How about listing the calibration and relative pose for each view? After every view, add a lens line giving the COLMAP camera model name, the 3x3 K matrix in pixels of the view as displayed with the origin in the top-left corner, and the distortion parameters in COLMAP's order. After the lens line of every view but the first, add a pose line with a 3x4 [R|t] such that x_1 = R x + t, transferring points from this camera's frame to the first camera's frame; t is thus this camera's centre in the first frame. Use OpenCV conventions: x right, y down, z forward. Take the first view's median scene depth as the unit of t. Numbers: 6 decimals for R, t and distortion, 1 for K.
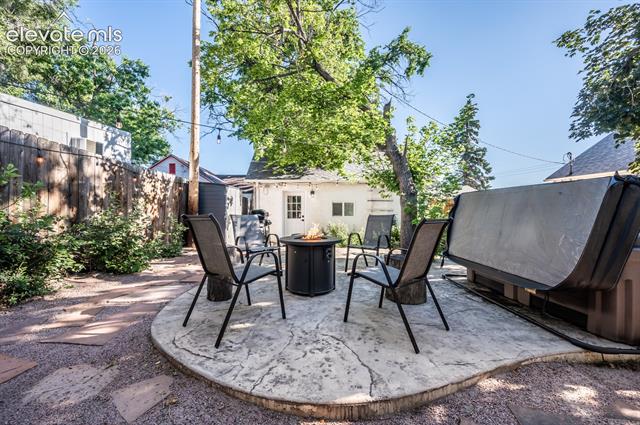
lens RADIAL K [[254.0, 0, 313.4], [0, 254.0, 213.0], [0, 0, 1]] dist [0.003717, 0.000657]
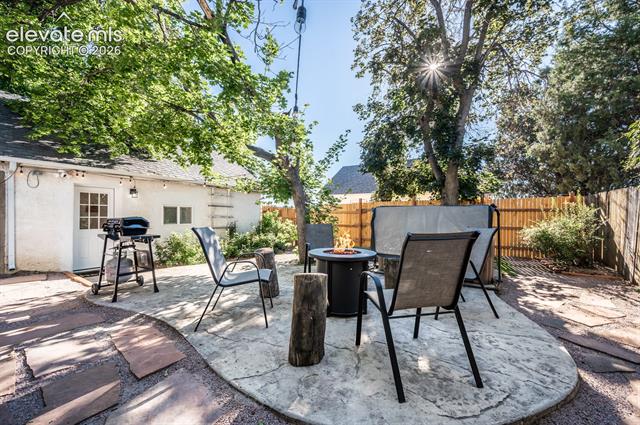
lens RADIAL K [[254.0, 0, 321.2], [0, 254.0, 215.8], [0, 0, 1]] dist [0.003717, 0.000657]
pose [[0.592831, 0.005914, 0.805305, -0.257305], [-0.000926, 0.999977, -0.006662, -0.007654], [-0.805326, 0.003204, 0.592823, 0.170763]]
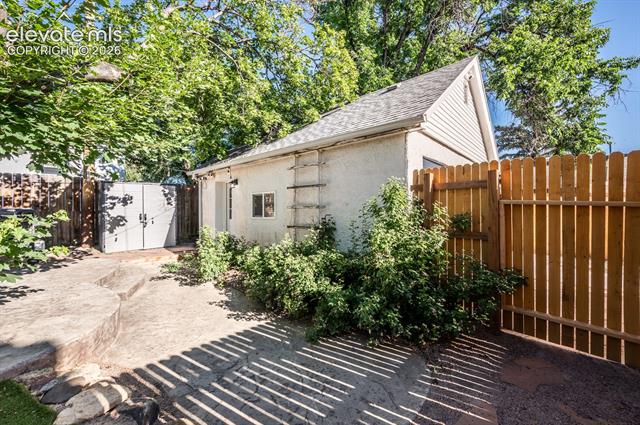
lens RADIAL K [[254.0, 0, 327.0], [0, 254.0, 208.3], [0, 0, 1]] dist [0.003717, 0.000657]
pose [[0.711757, -0.008575, -0.702373, 0.636507], [0.004280, 0.999960, -0.007871, -0.002111], [0.702412, 0.002596, 0.711766, 0.684070]]
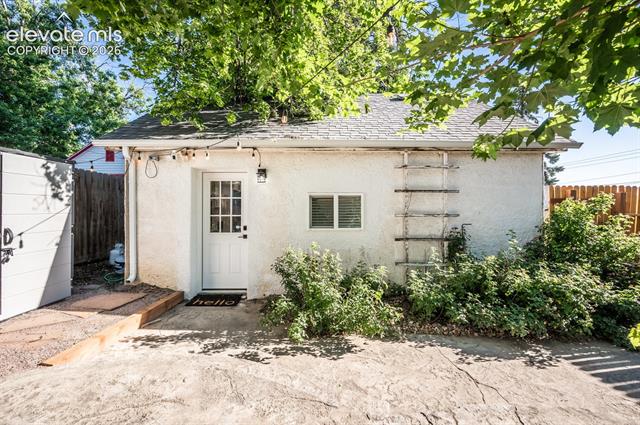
lens RADIAL K [[266.8, 0, 315.4], [0, 266.8, 210.7], [0, 0, 1]] dist [0.004448, -0.000096]
pose [[0.998389, -0.000837, -0.056728, 0.108686], [-0.000074, 0.999871, -0.016051, -0.009203], [0.056734, 0.016029, 0.998261, 0.558241]]
